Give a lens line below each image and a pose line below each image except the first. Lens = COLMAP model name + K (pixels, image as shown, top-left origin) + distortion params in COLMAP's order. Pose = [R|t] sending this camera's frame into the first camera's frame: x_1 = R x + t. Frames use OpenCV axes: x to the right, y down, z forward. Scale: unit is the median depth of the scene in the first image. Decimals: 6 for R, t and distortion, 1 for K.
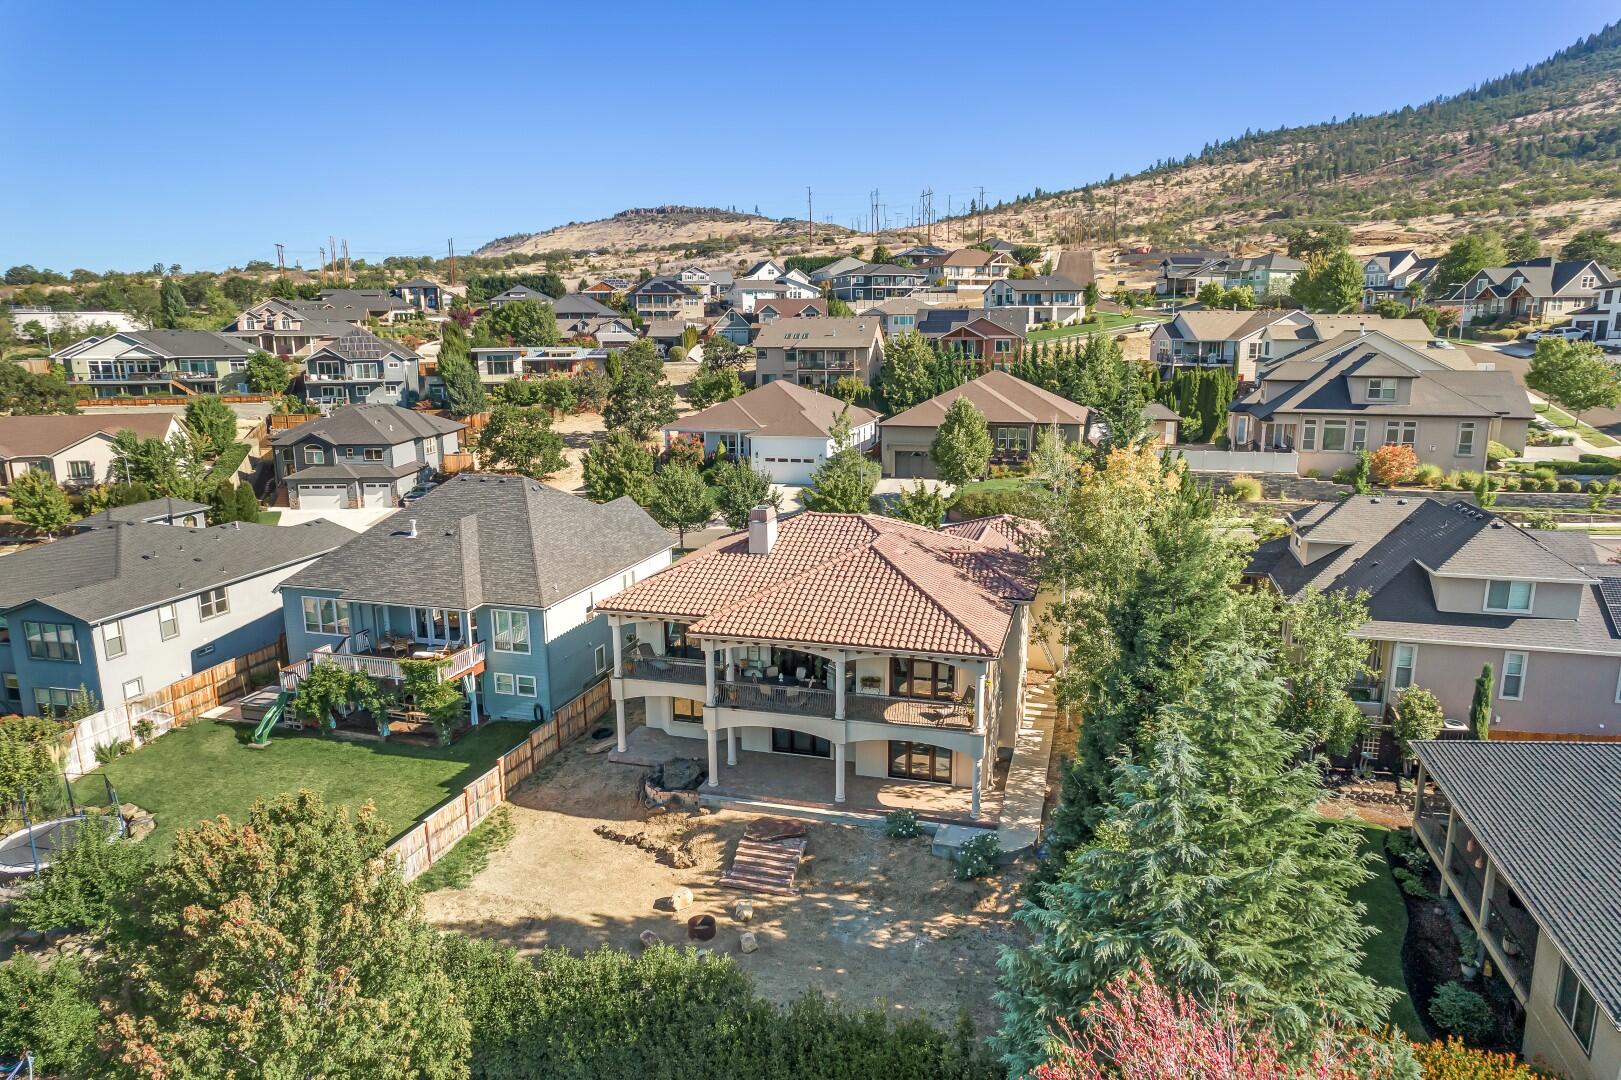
lens RADIAL K [[1035.8, 0, 816.9], [0, 1035.8, 548.2], [0, 0, 1]] dist [-0.068552, 0.067354]
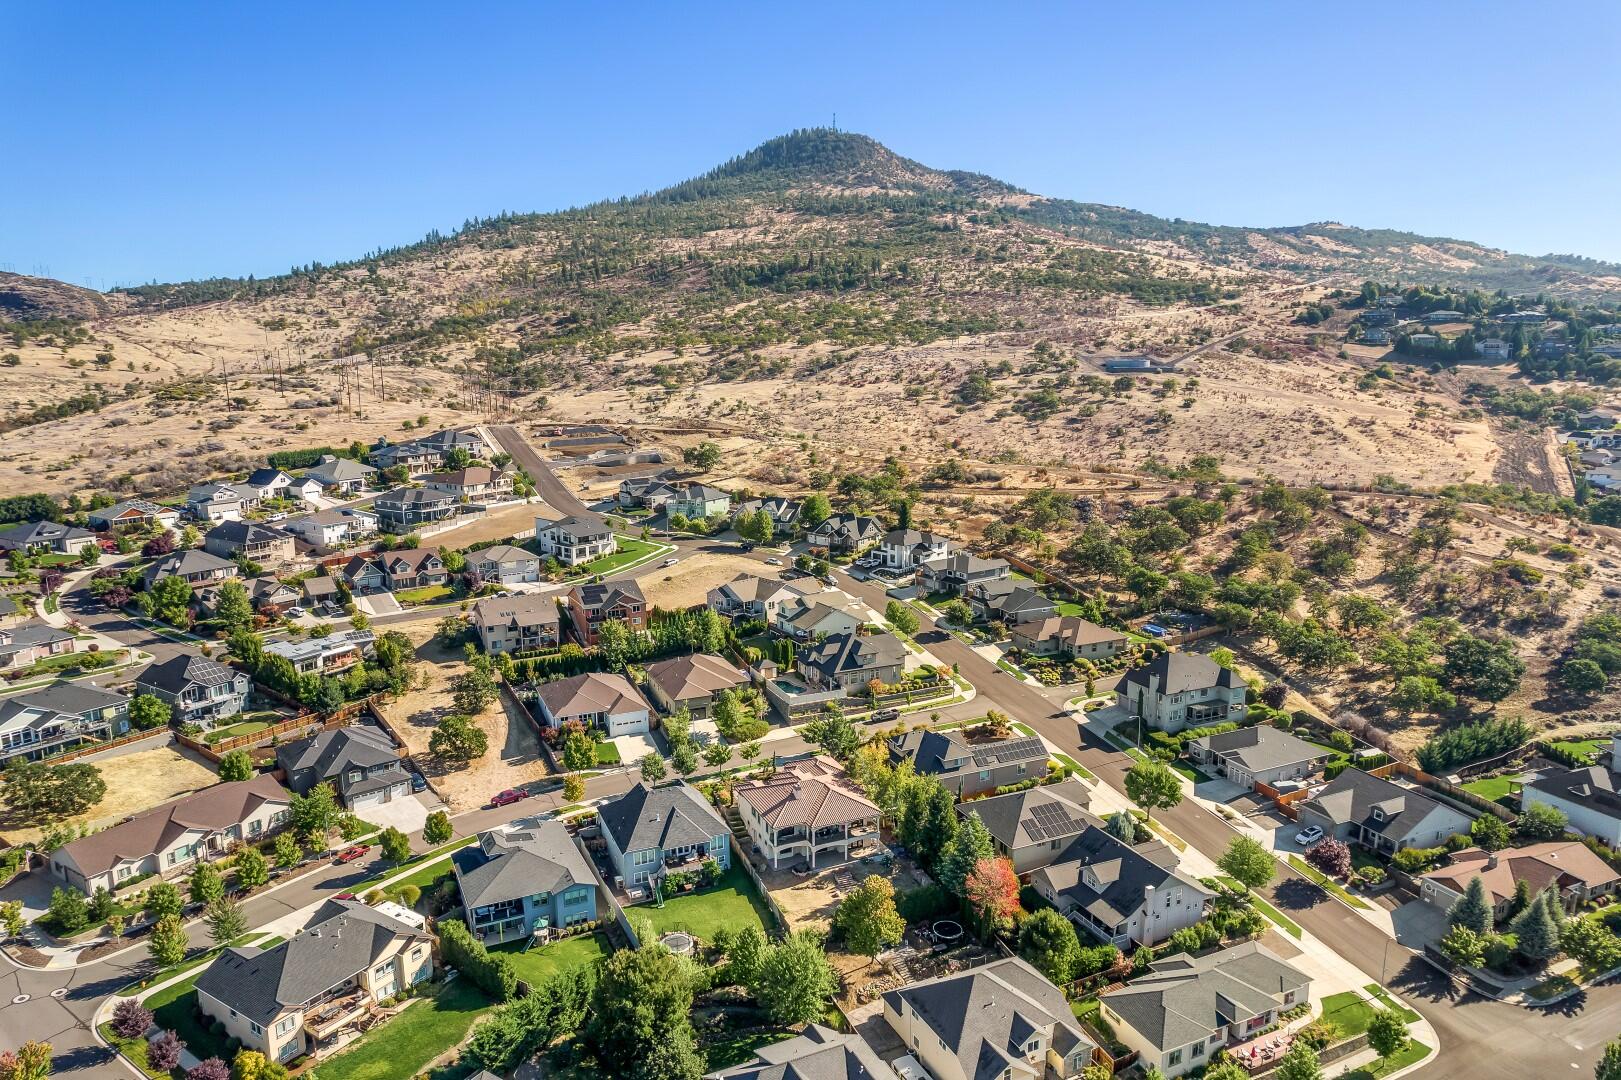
lens RADIAL K [[1053.4, 0, 815.8], [0, 1053.4, 537.8], [0, 0, 1]] dist [-0.073595, 0.072229]
pose [[0.765118, -0.113262, 0.633850, -1.220001], [0.133441, 0.990928, 0.015992, -0.518758], [-0.629911, 0.072346, 0.773291, -1.029996]]
